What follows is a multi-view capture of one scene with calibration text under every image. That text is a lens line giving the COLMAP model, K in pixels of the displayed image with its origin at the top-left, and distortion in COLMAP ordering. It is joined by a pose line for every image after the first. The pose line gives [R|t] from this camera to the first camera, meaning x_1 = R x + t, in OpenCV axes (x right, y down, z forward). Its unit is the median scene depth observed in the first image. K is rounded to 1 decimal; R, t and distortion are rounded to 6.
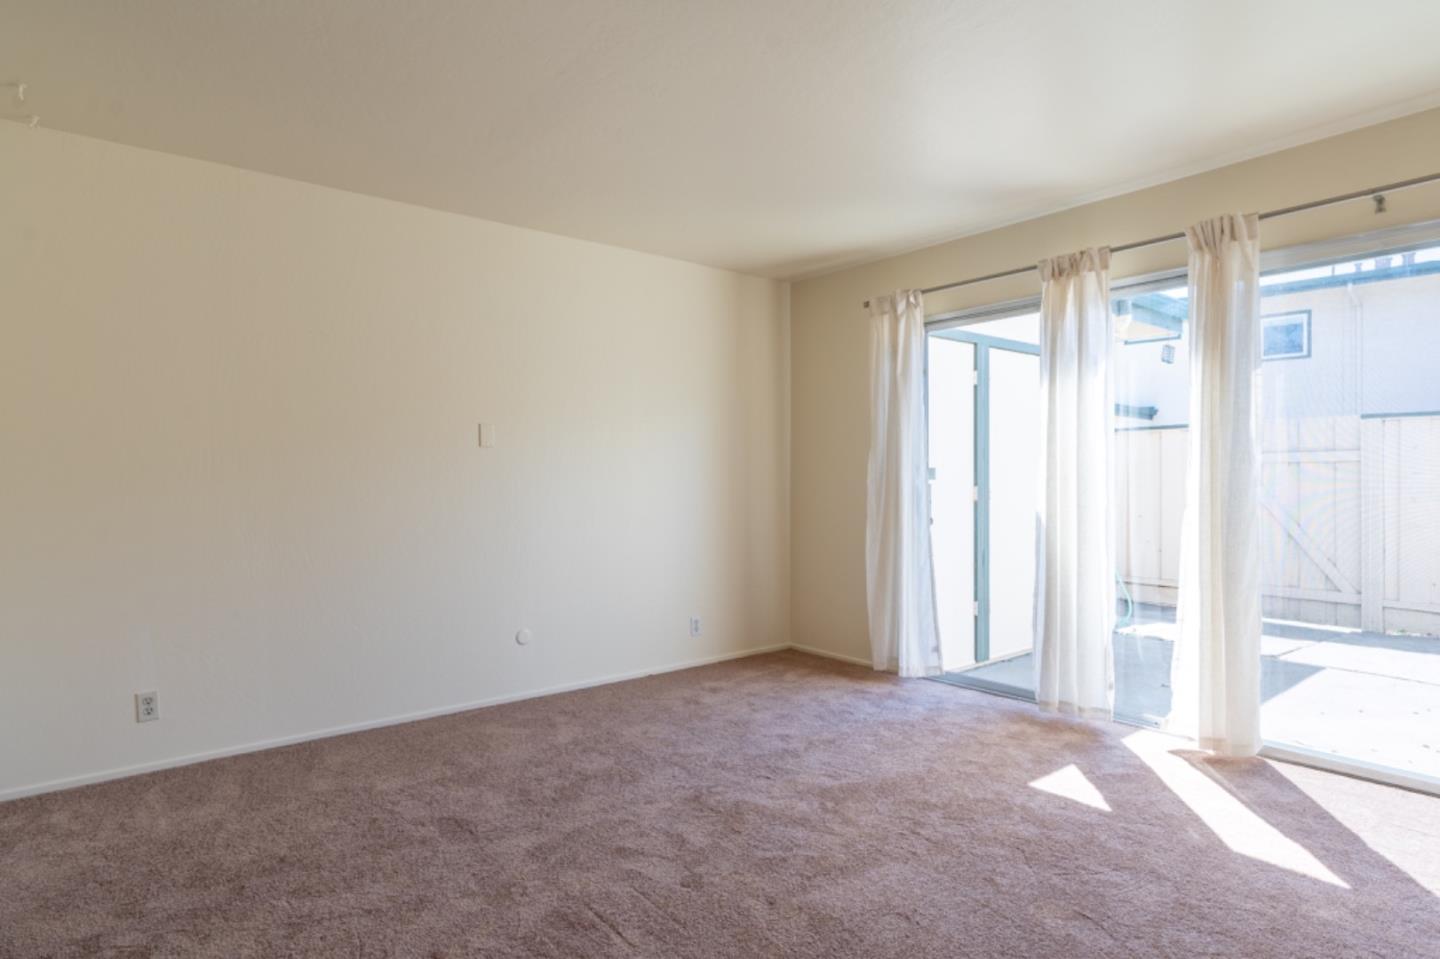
lens RADIAL K [[792.8, 0, 715.4], [0, 792.8, 479.4], [0, 0, 1]] dist [-0.014000, 0.004584]
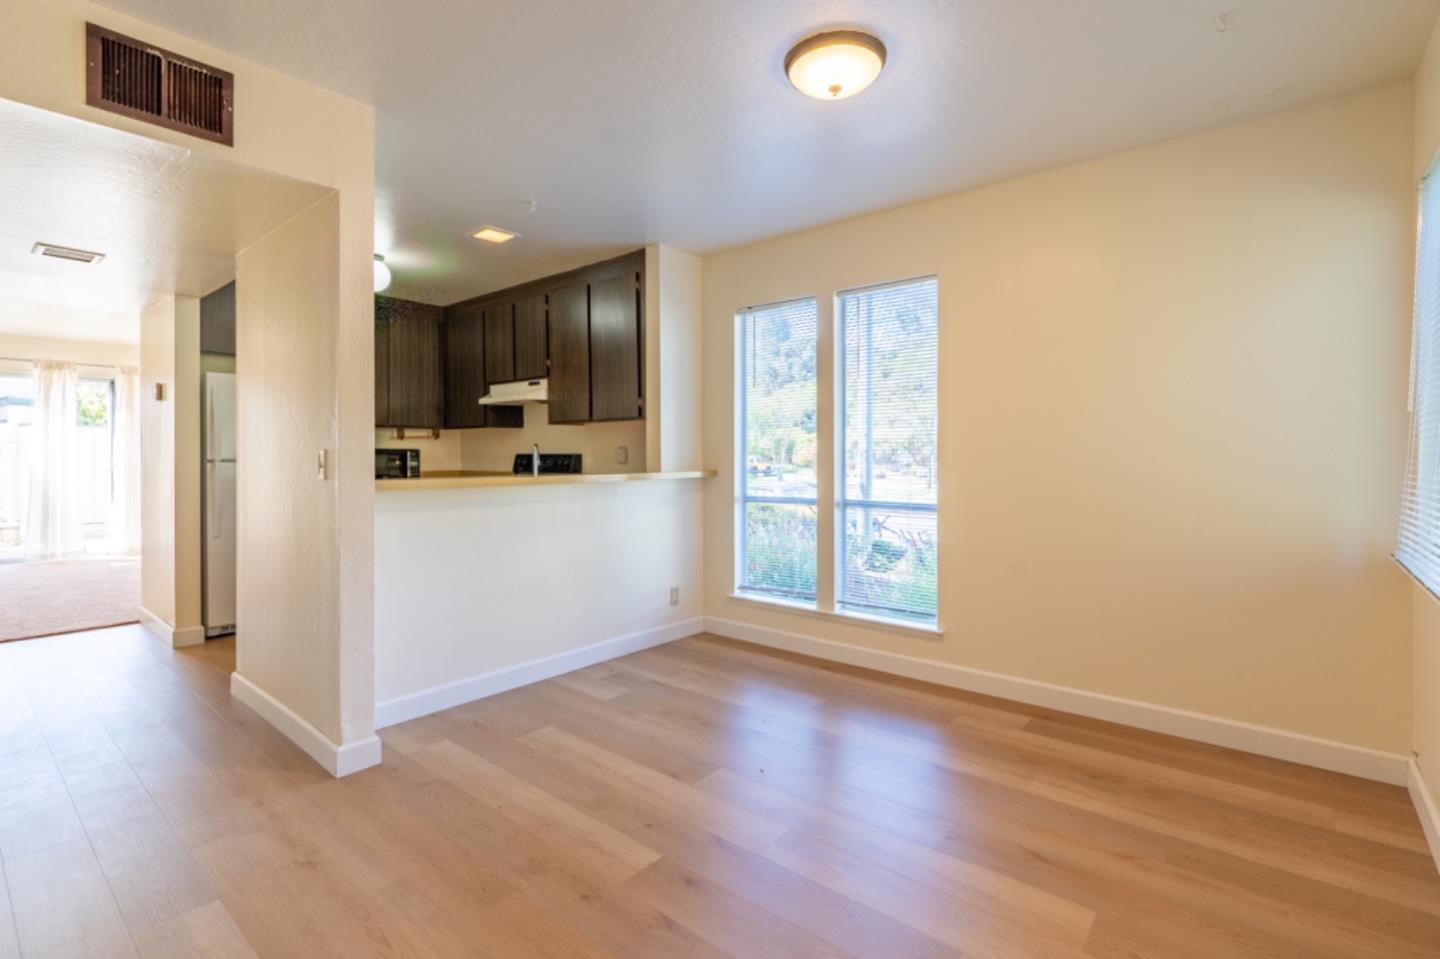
lens RADIAL K [[675.4, 0, 724.4], [0, 675.4, 461.2], [0, 0, 1]] dist [-0.008835, 0.002452]
pose [[-0.198272, -0.005290, 0.980133, -1.729599], [0.005971, 0.999960, 0.006605, 0.010382], [-0.980129, 0.007162, -0.198233, -0.496939]]
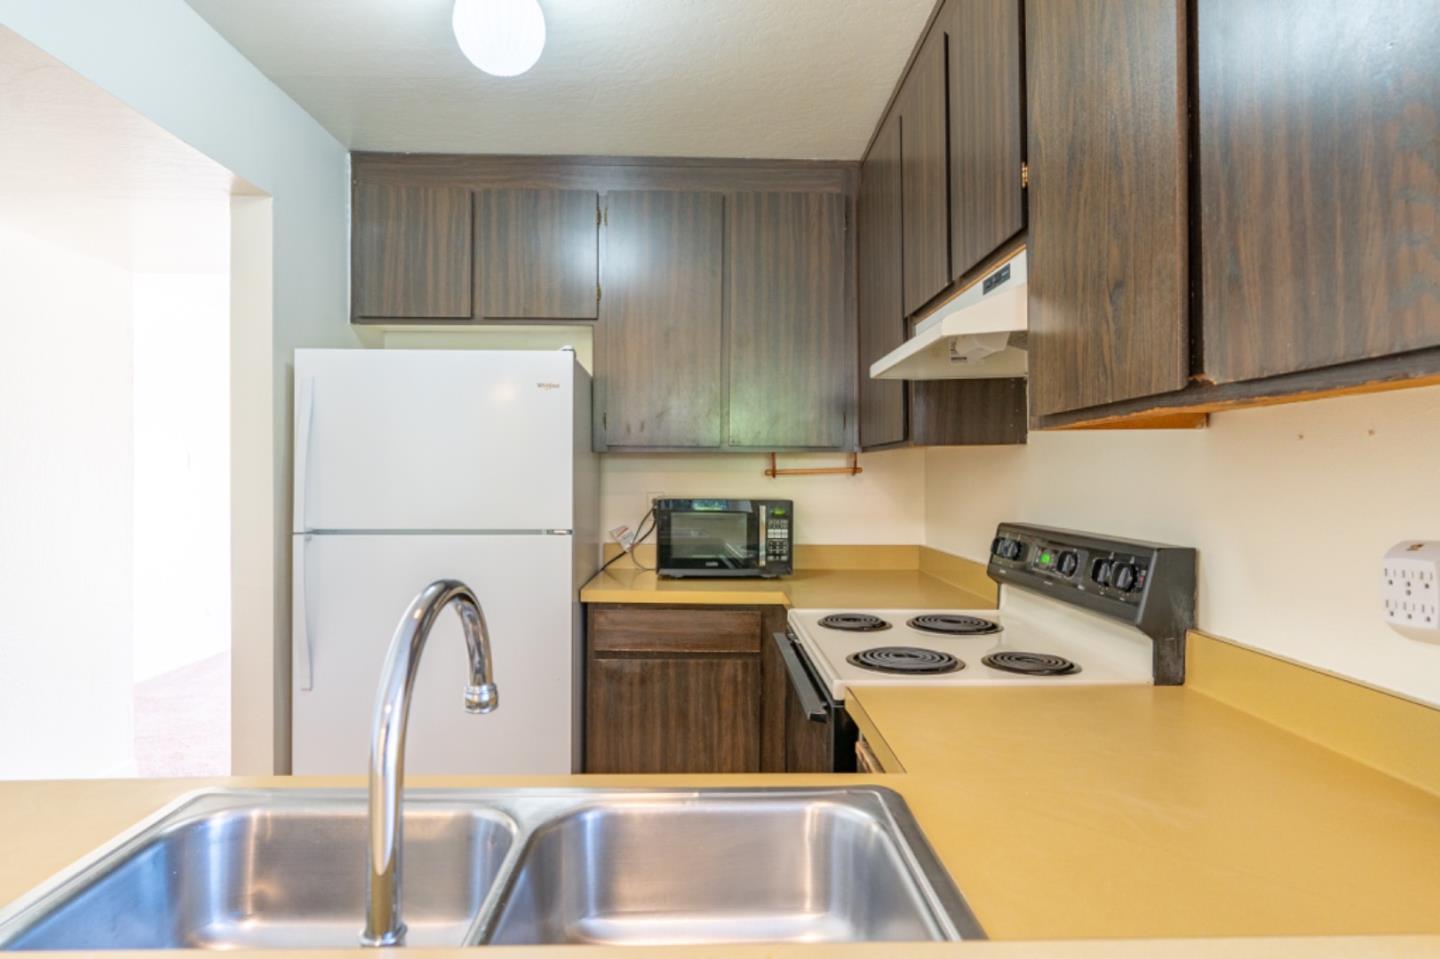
lens RADIAL K [[792.8, 0, 712.6], [0, 792.8, 483.8], [0, 0, 1]] dist [-0.014000, 0.004584]
pose [[0.621262, -0.000743, 0.783602, -0.797721], [-0.004040, 0.999983, 0.004151, -0.027935], [-0.783592, -0.005745, 0.621249, -0.538496]]
